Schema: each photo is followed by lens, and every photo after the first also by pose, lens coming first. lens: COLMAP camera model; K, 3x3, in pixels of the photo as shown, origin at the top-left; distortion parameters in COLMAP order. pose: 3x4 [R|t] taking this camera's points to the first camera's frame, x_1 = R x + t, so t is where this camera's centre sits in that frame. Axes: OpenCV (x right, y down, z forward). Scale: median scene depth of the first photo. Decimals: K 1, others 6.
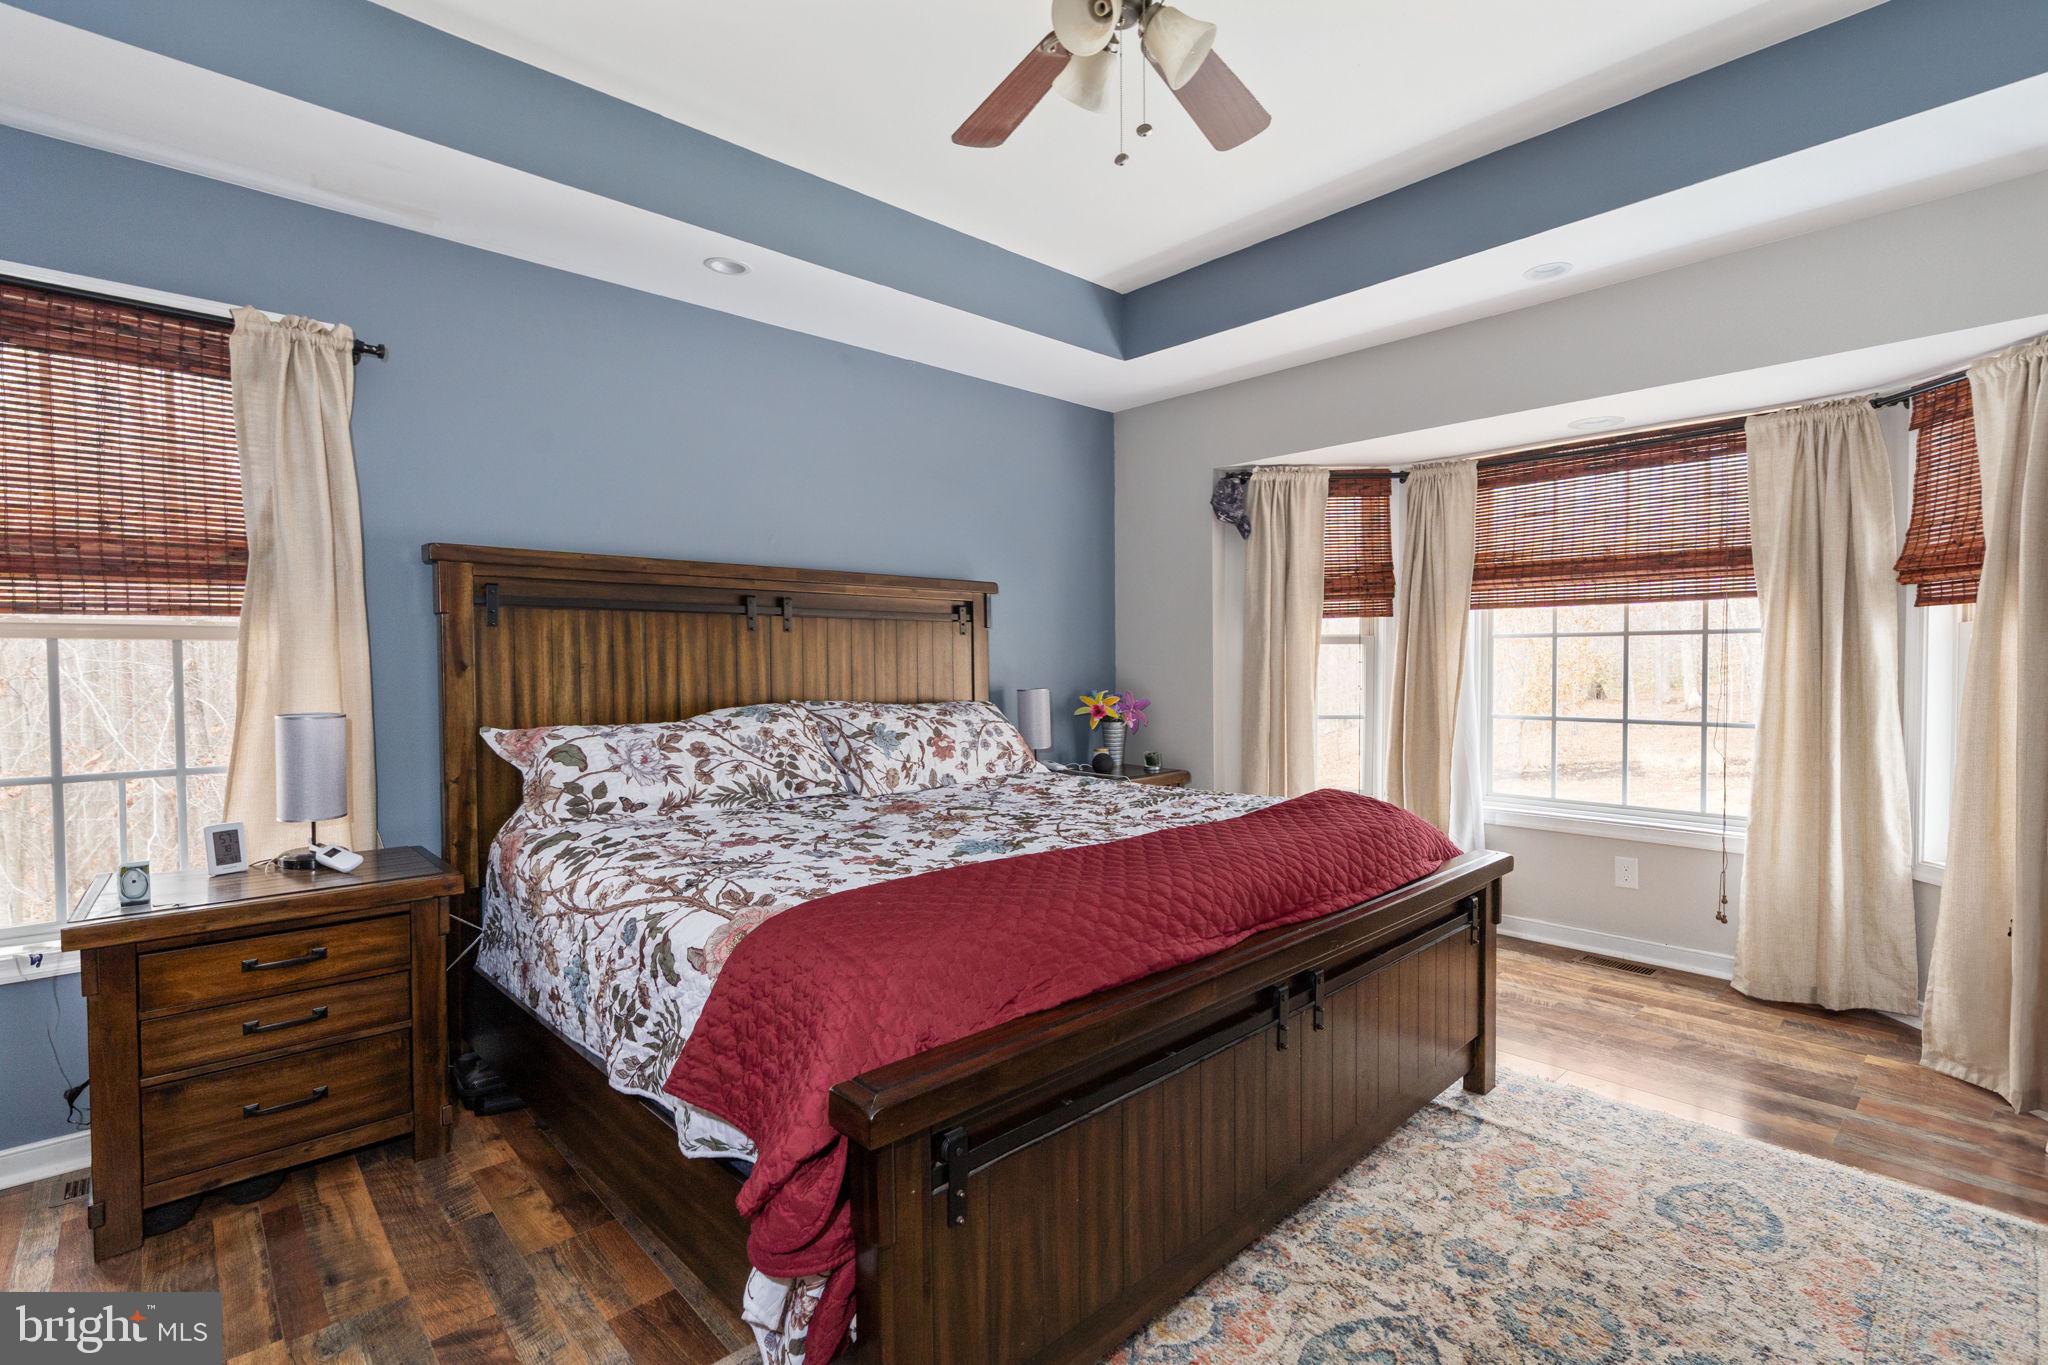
lens RADIAL K [[946.5, 0, 1024.0], [0, 946.5, 682.5], [0, 0, 1]] dist [-0.003815, 0.002932]
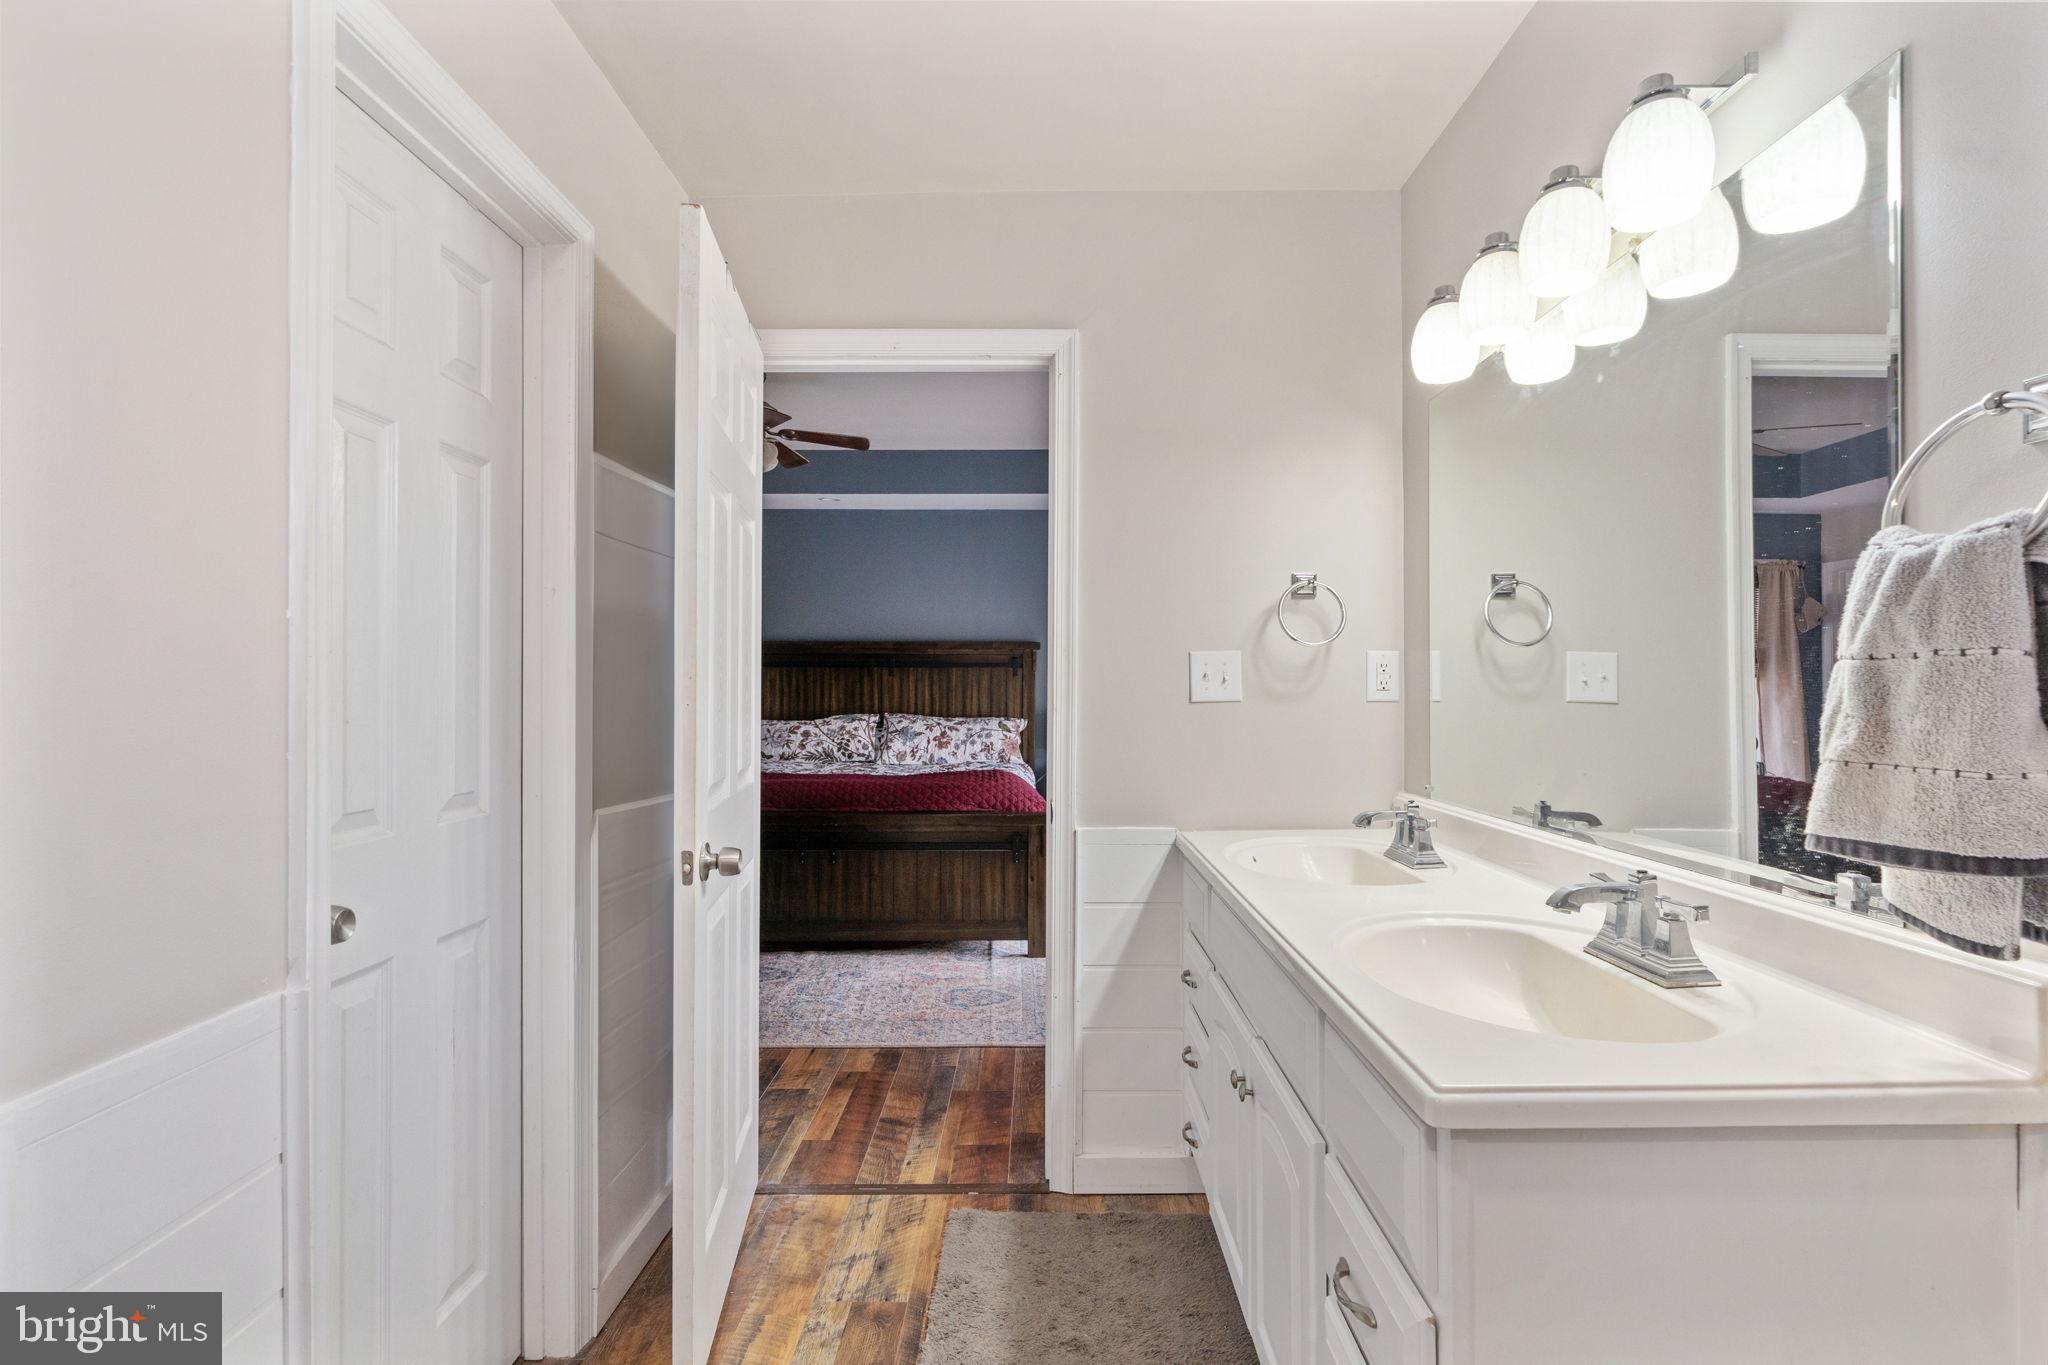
lens RADIAL K [[946.5, 0, 1024.0], [0, 946.5, 682.5], [0, 0, 1]] dist [-0.003815, 0.002932]
pose [[0.733903, 0.000600, -0.679254, 1.370044], [-0.023509, 0.999423, -0.024518, -0.001739], [0.678848, 0.033962, 0.733493, -0.198220]]
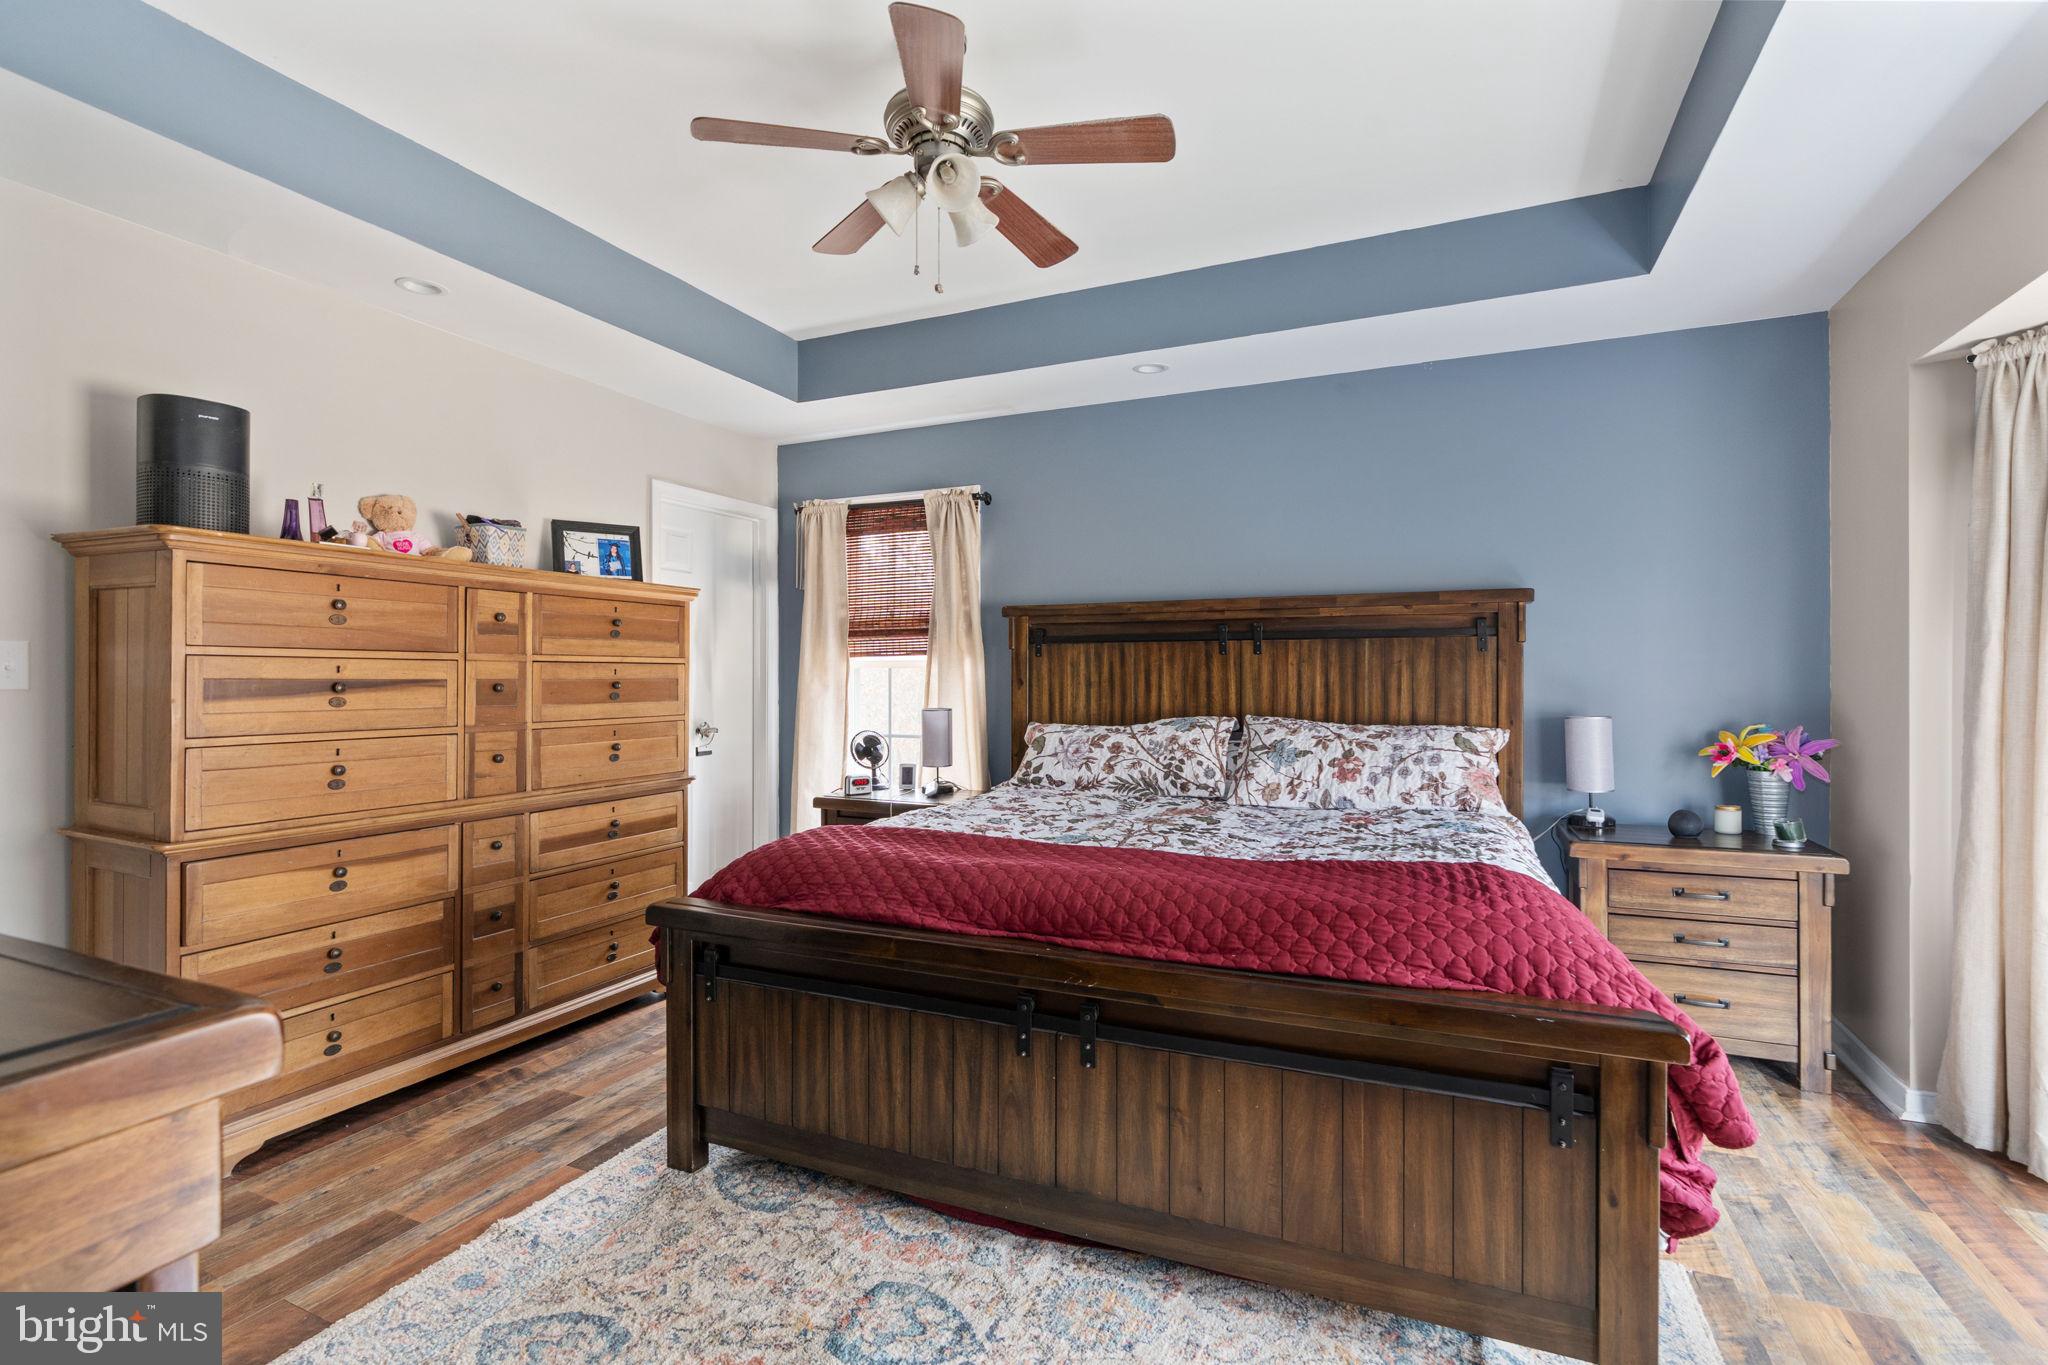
lens RADIAL K [[918.2, 0, 1024.0], [0, 918.2, 682.5], [0, 0, 1]] dist [-0.018032, 0.000184]
pose [[0.391242, 0.006678, -0.920264, 0.740394], [-0.023803, 0.999713, -0.002865, -0.011637], [0.919980, 0.023026, 0.391288, 0.371860]]
